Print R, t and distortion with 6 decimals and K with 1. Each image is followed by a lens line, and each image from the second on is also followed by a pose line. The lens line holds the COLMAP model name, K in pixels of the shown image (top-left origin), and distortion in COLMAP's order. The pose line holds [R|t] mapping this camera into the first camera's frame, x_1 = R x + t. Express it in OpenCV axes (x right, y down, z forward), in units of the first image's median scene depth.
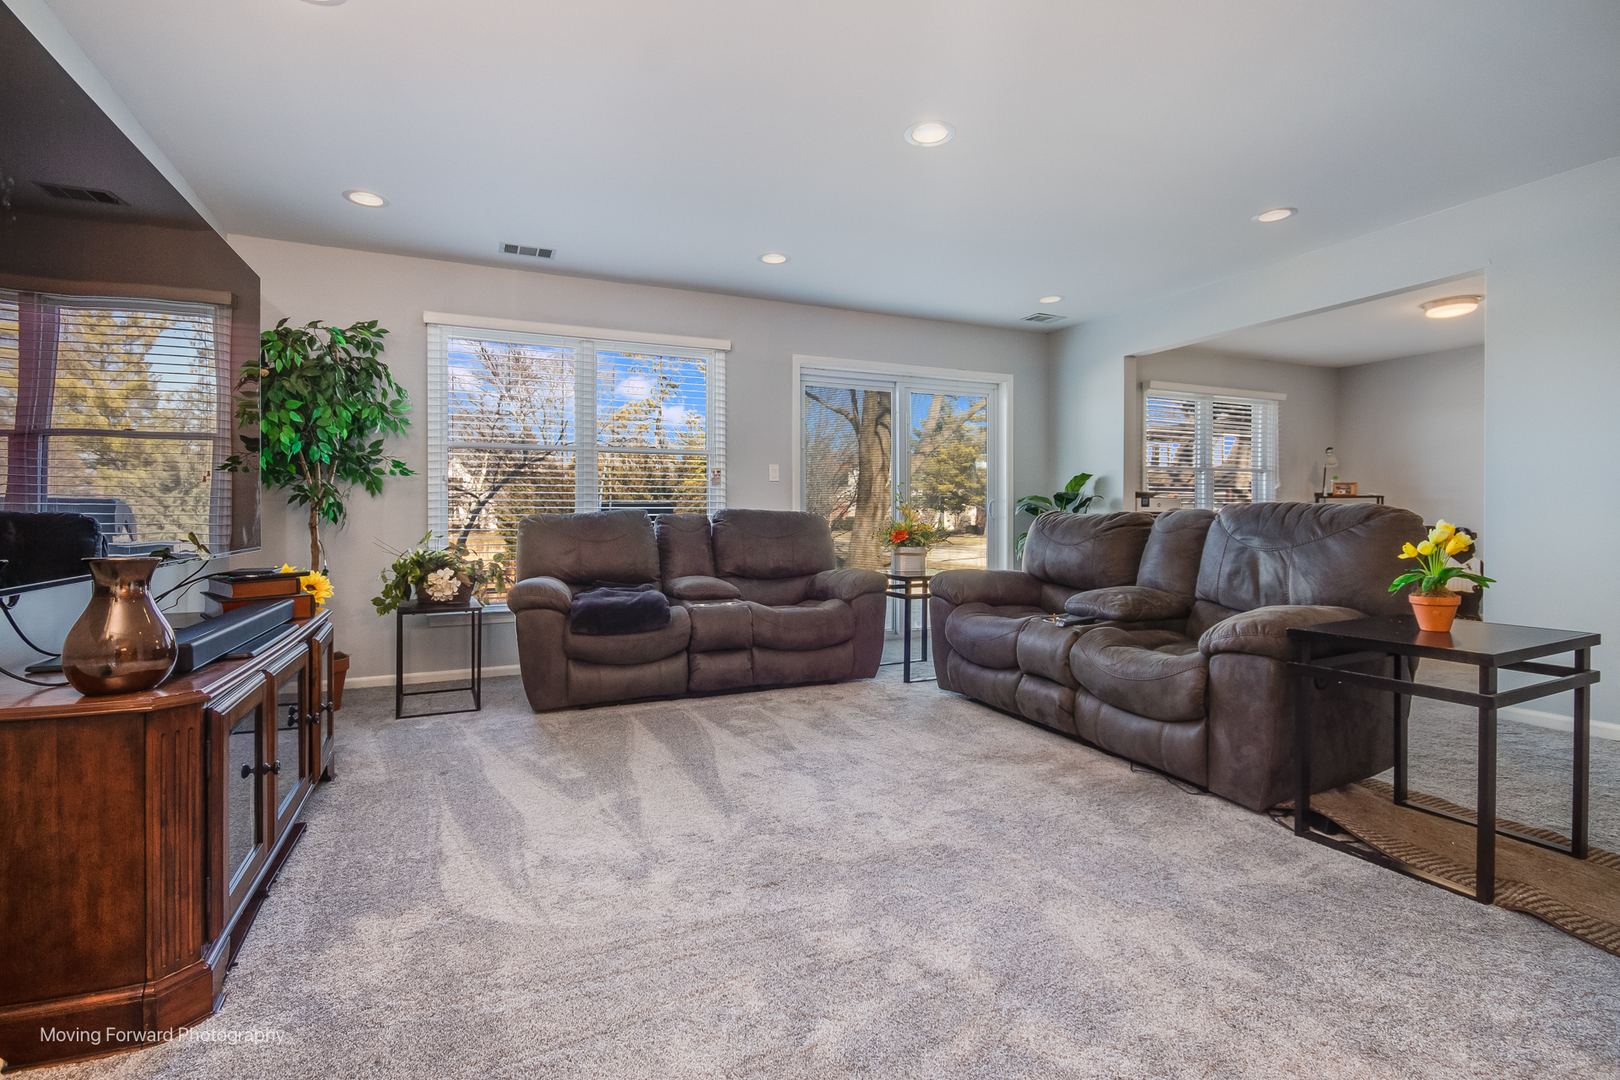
lens RADIAL K [[764.1, 0, 810.0], [0, 764.1, 540.0], [0, 0, 1]] dist [0.001079, 0.000288]
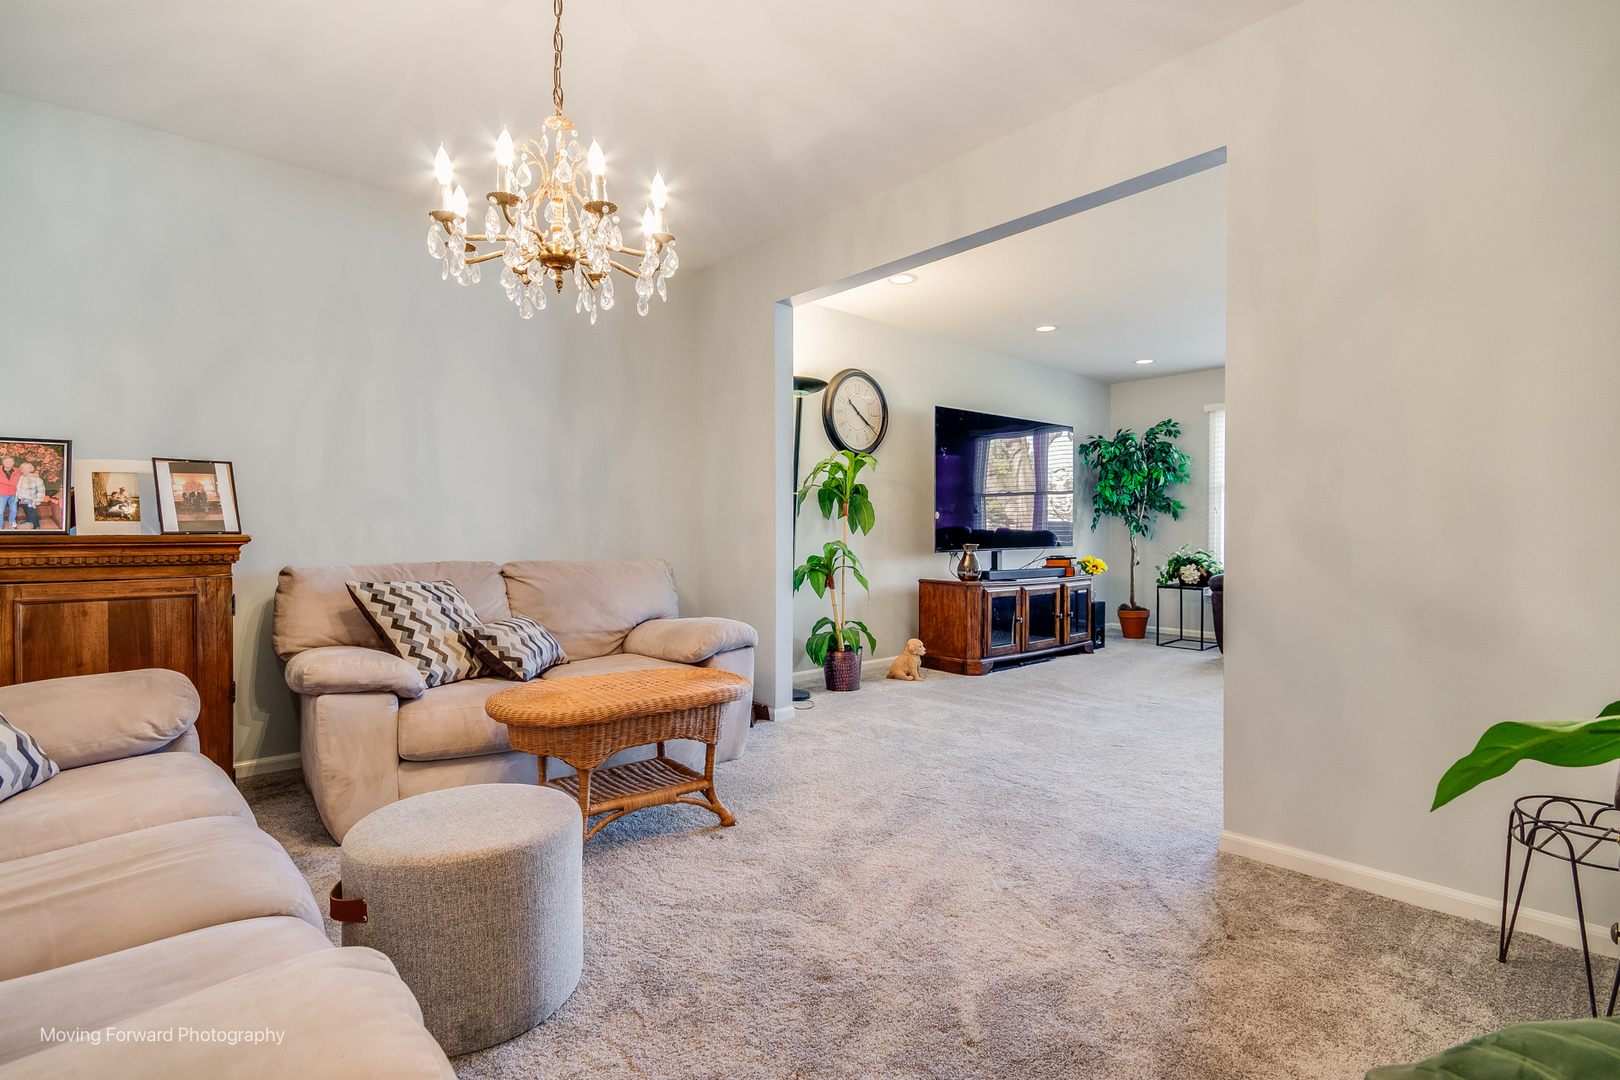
lens RADIAL K [[764.1, 0, 810.0], [0, 764.1, 540.0], [0, 0, 1]] dist [0.001079, 0.000288]
pose [[0.317116, 0.015680, -0.948257, 0.908527], [-0.032509, 0.999455, 0.005655, 0.002082], [0.947829, 0.029033, 0.317453, -0.345004]]
